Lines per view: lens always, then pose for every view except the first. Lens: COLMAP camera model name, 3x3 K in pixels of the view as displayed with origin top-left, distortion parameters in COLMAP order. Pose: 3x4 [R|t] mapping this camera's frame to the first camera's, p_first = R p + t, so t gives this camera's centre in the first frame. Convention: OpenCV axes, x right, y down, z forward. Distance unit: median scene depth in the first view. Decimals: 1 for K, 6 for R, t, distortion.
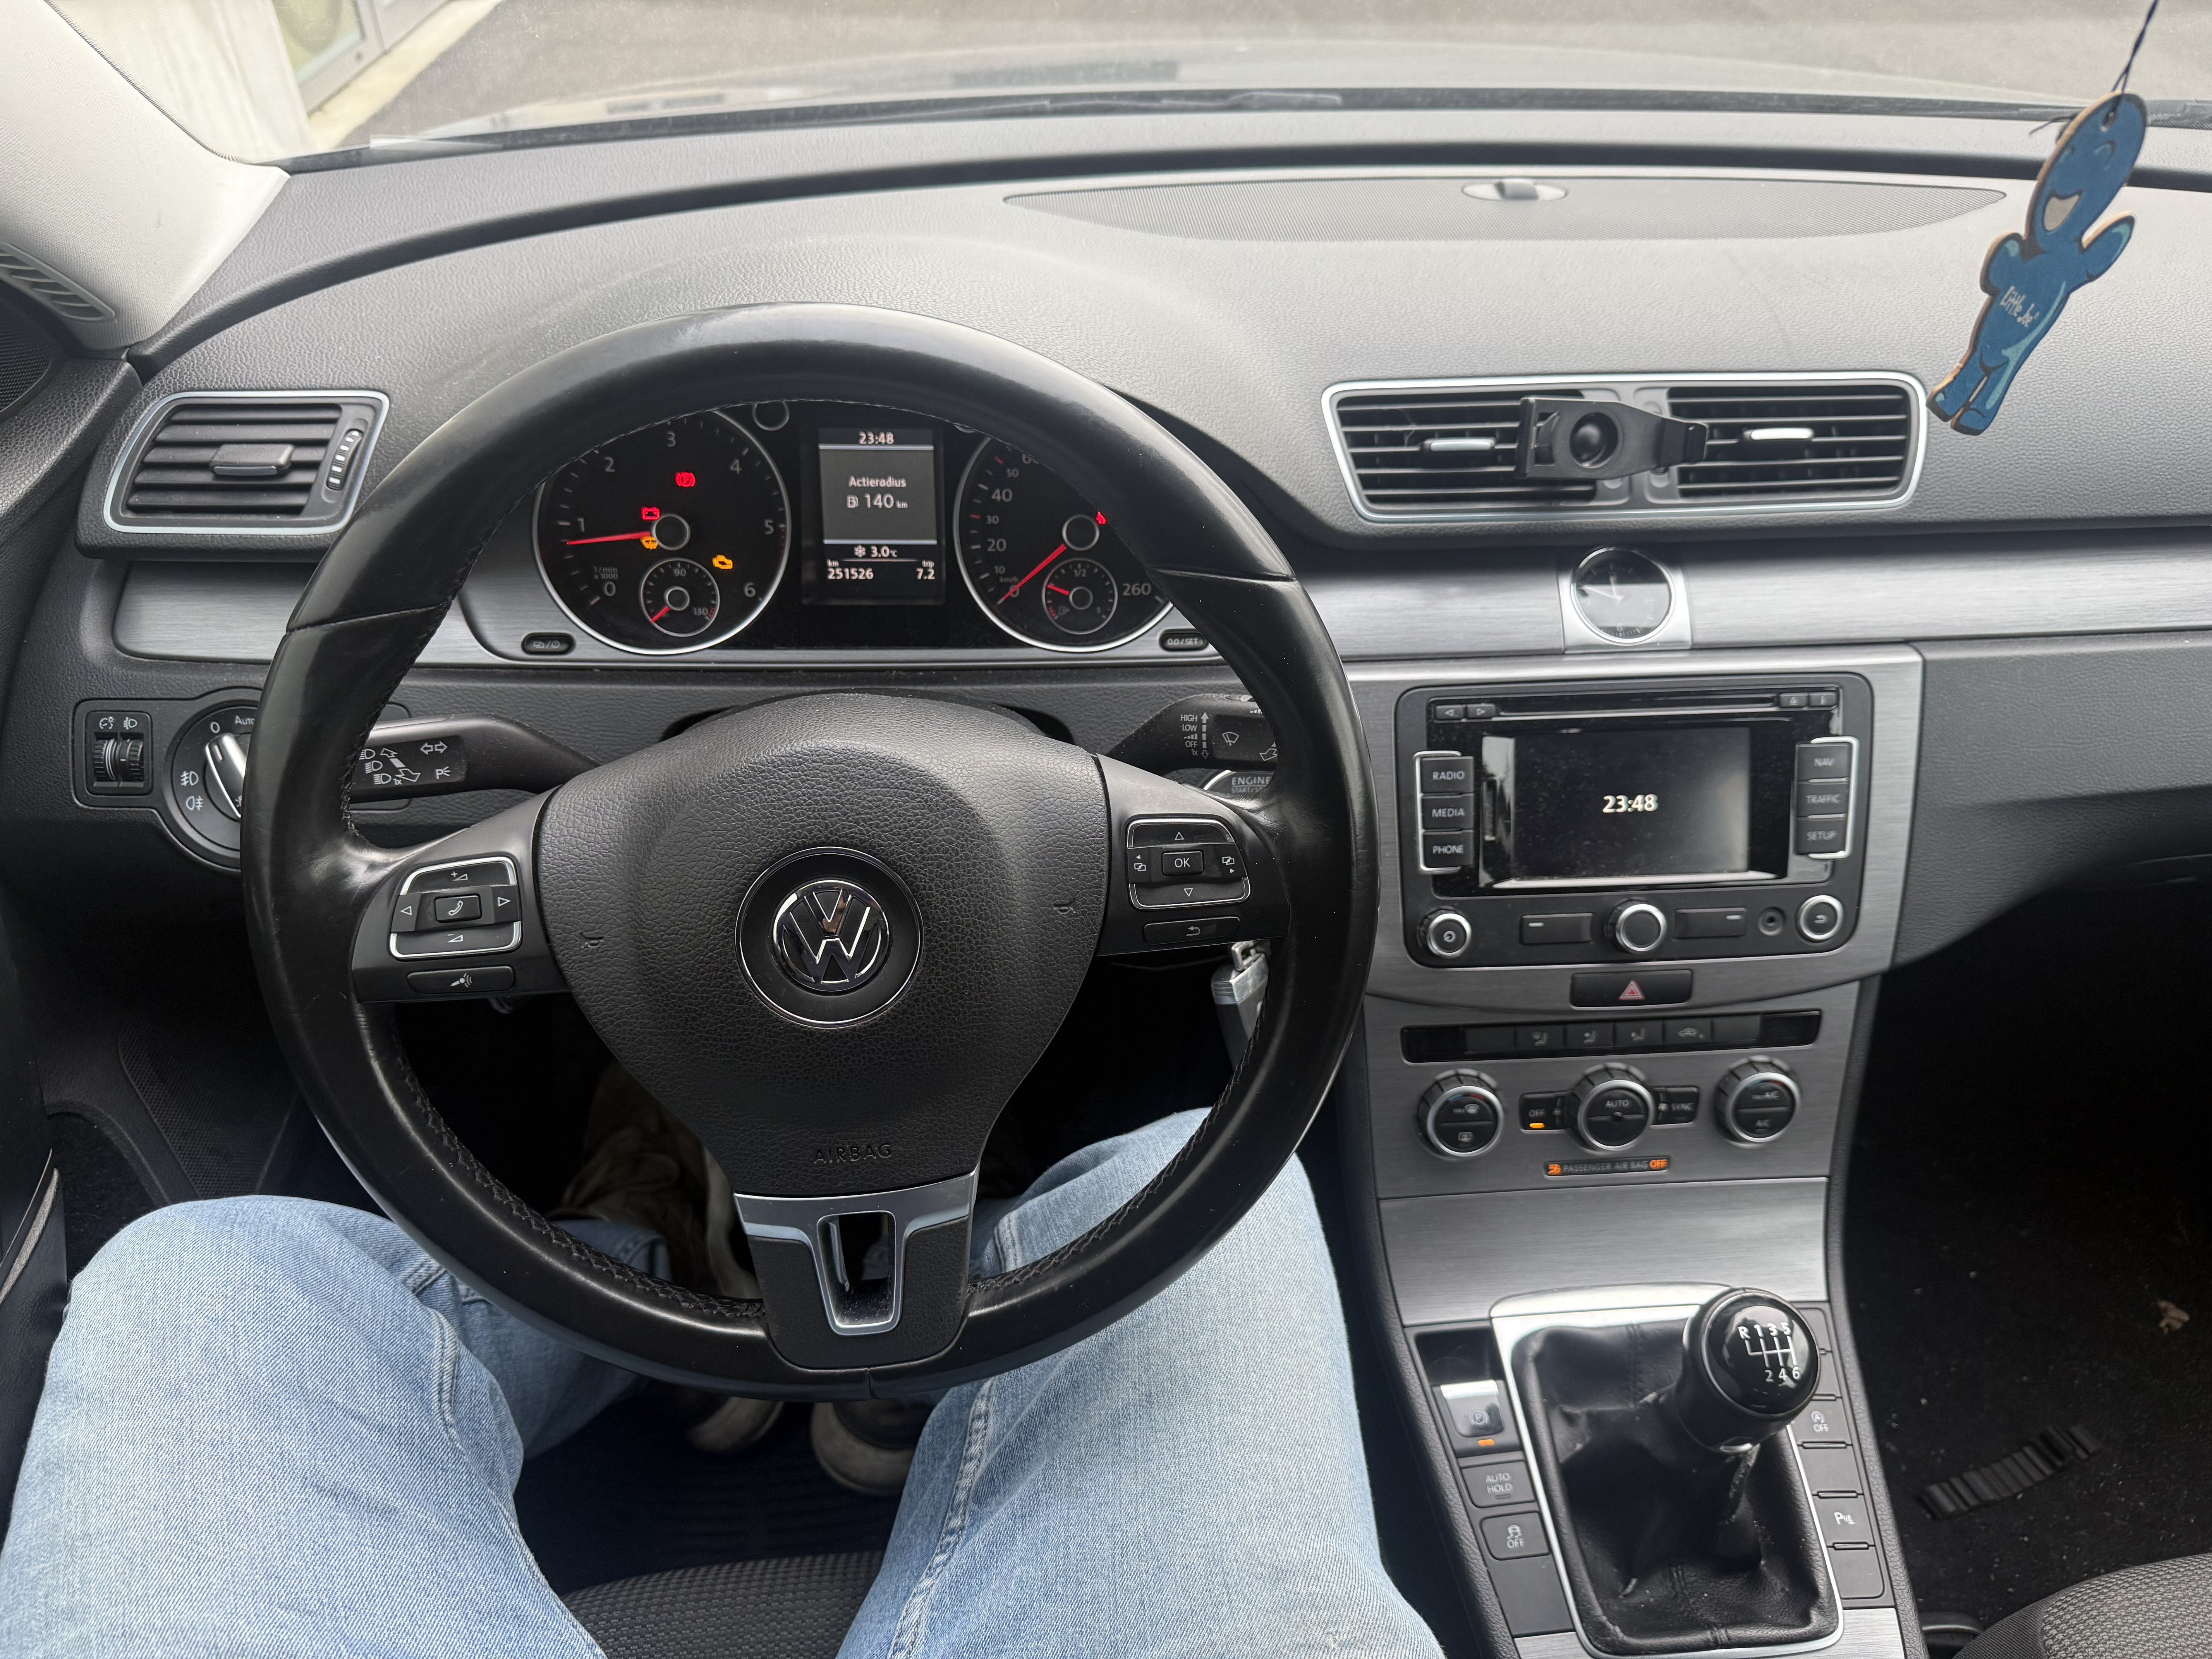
lens RADIAL K [[1648.3, 0, 1125.6], [0, 1648.3, 823.1], [0, 0, 1]] dist [0.046218, -0.054151]
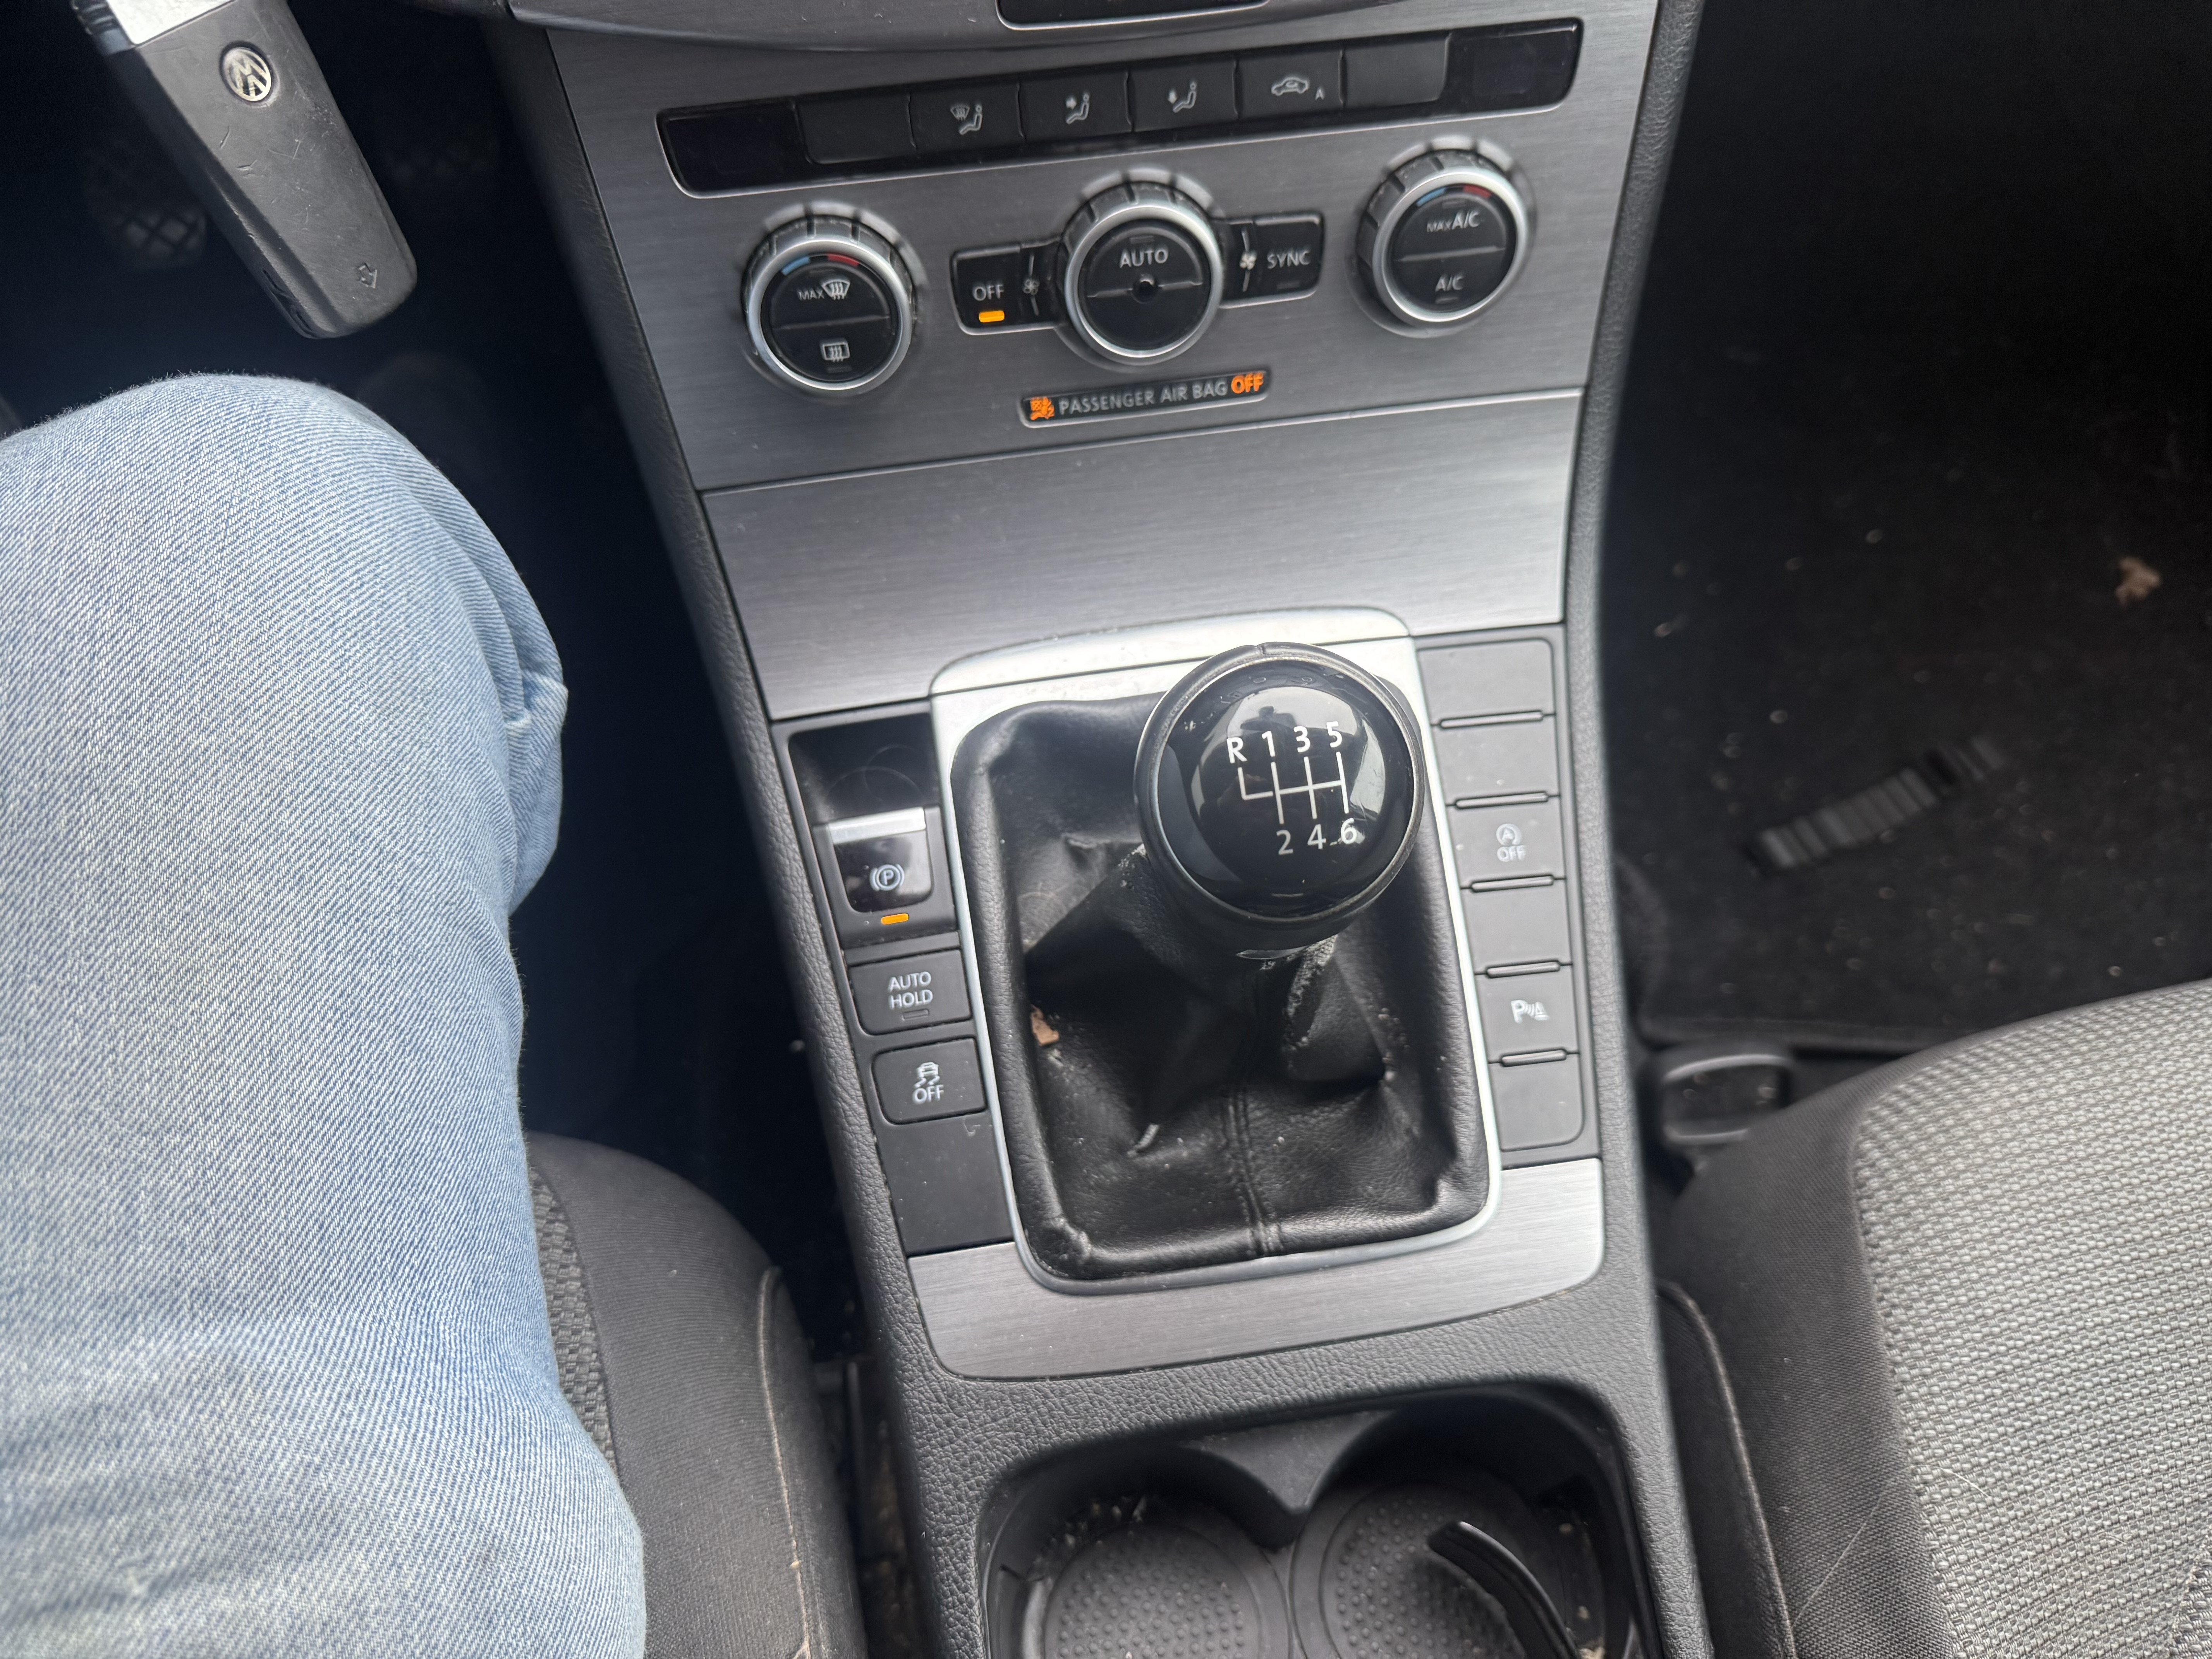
lens RADIAL K [[1648.3, 0, 1107.7], [0, 1648.3, 847.6], [0, 0, 1]] dist [0.046218, -0.054151]
pose [[0.998204, -0.059438, 0.007475, 0.285261], [0.050875, 0.906967, 0.418118, 0.129009], [-0.031631, -0.416987, 0.908362, 0.516889]]
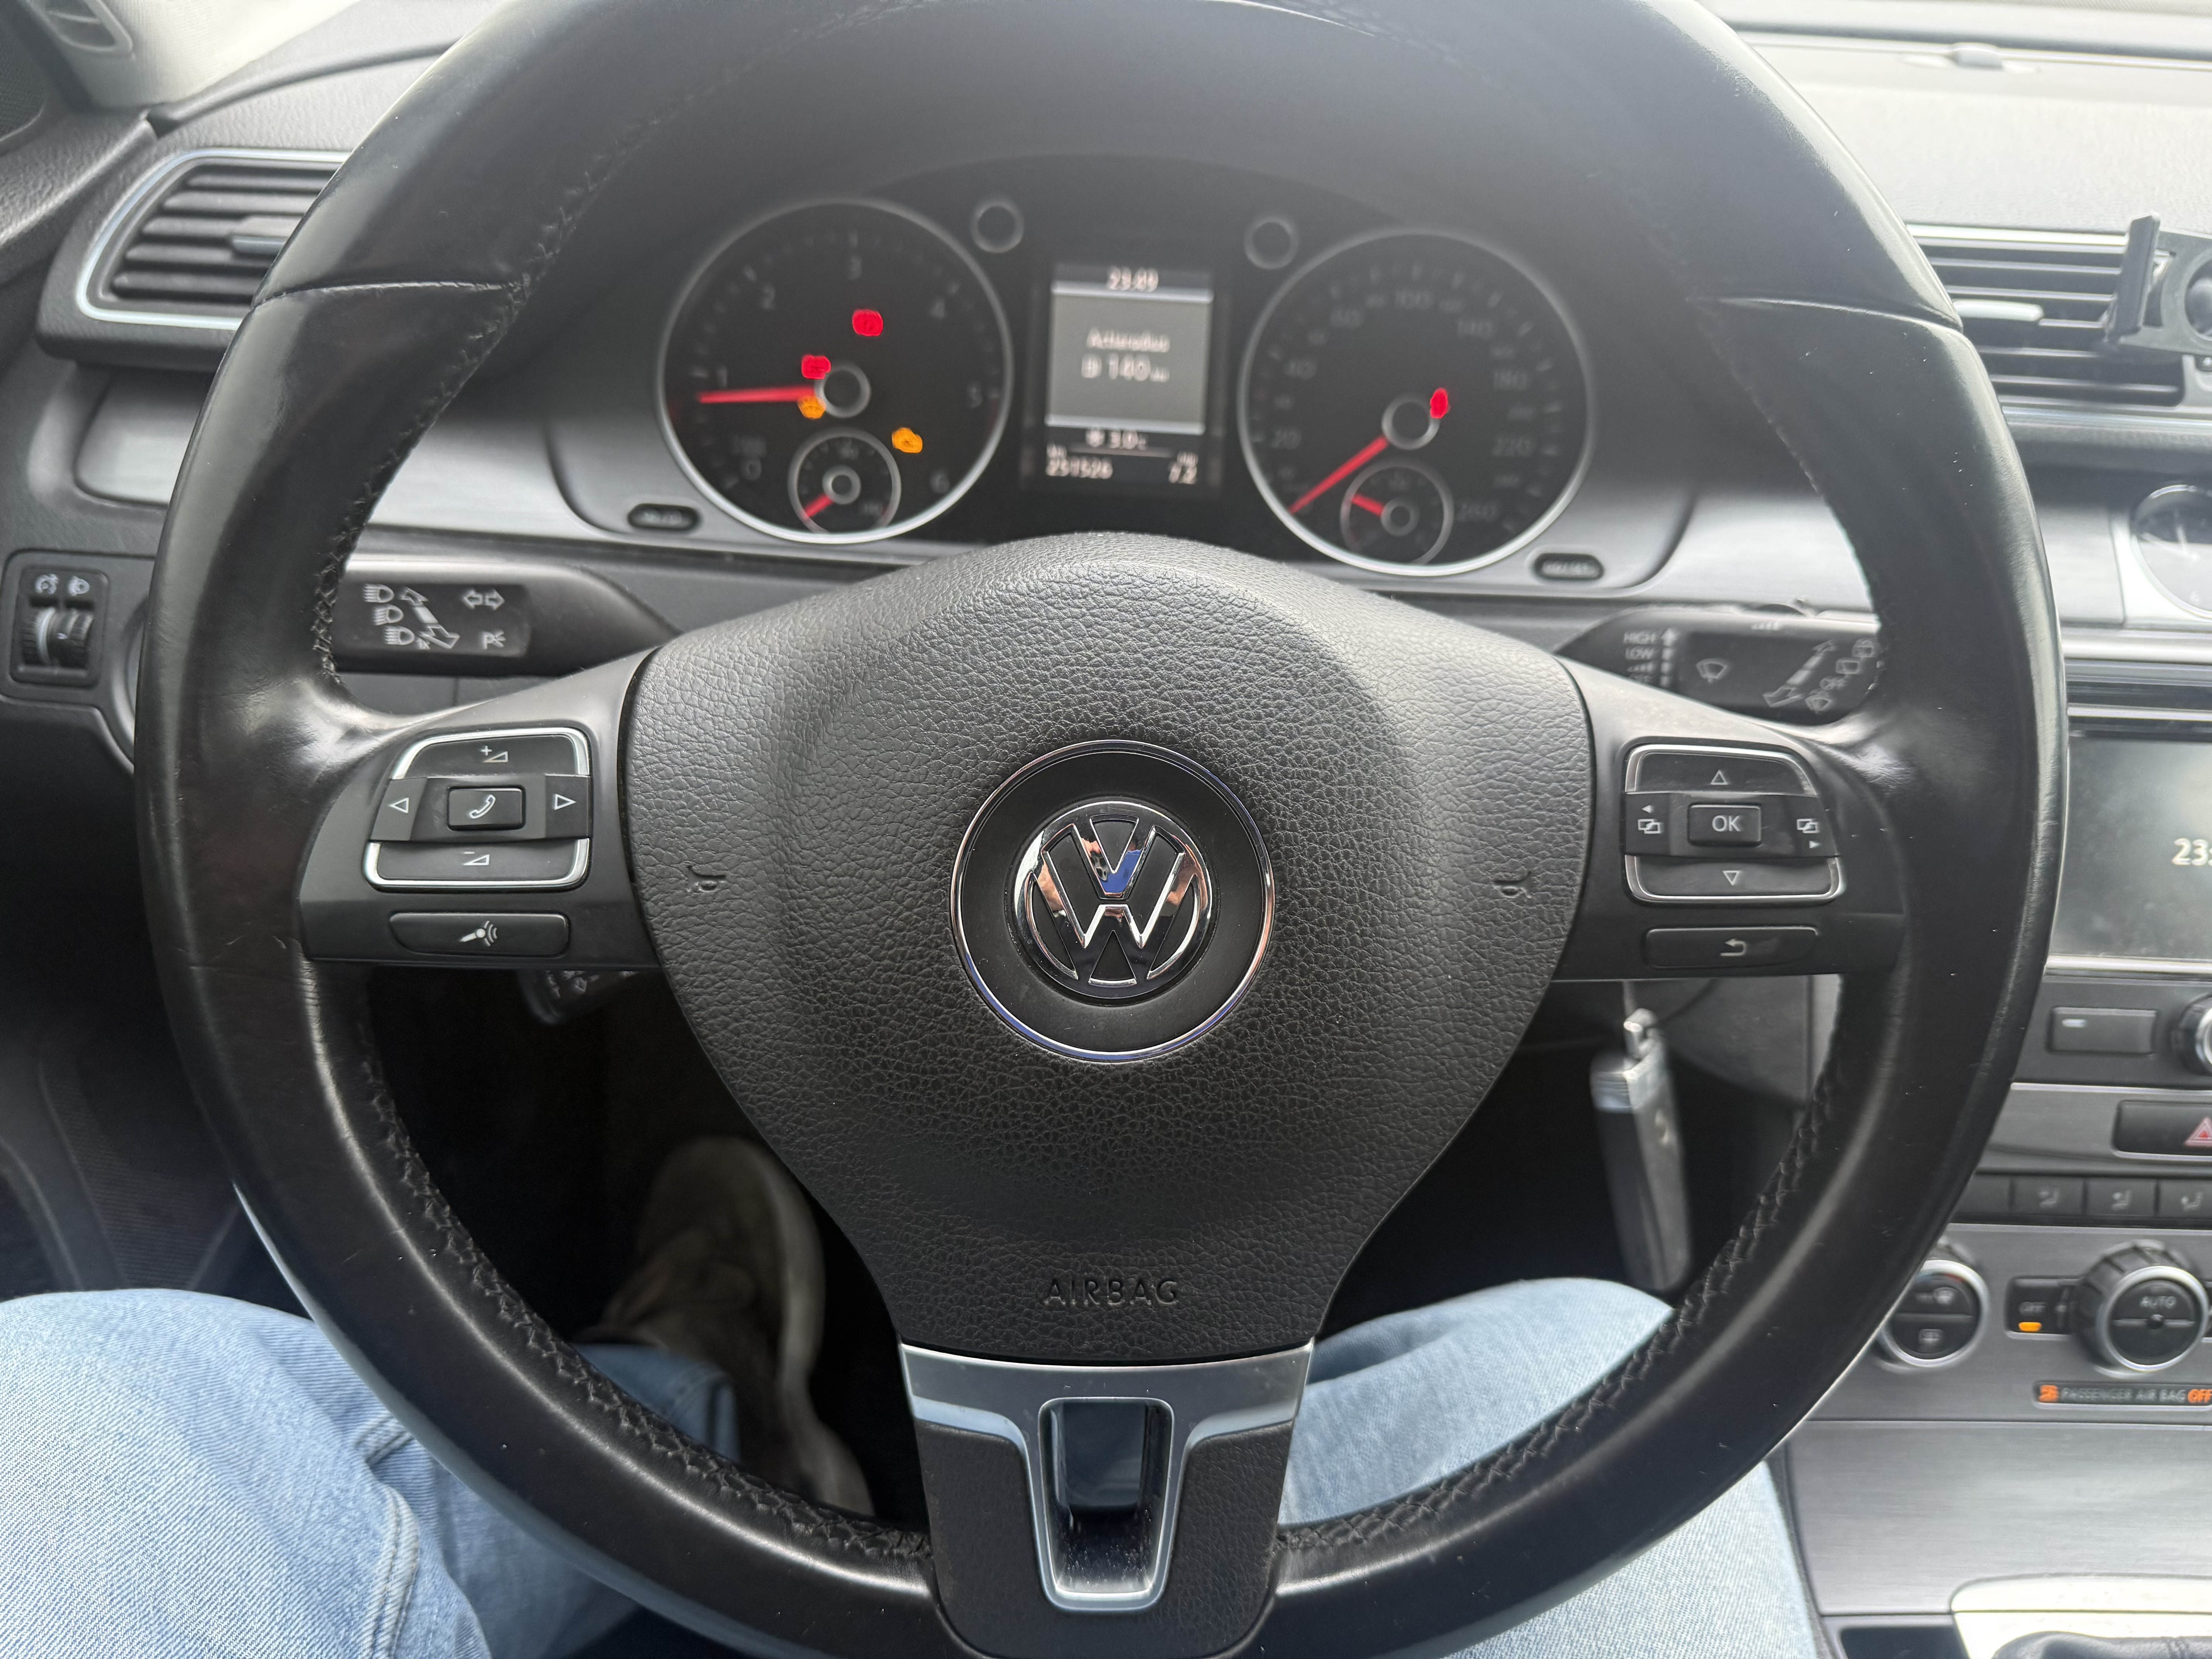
lens RADIAL K [[1648.3, 0, 1119.2], [0, 1648.3, 821.5], [0, 0, 1]] dist [0.046218, -0.054151]
pose [[0.996422, 0.068366, -0.049684, -0.107669], [-0.072080, 0.994401, -0.077273, 0.060722], [0.044123, 0.080578, 0.995771, 0.305973]]
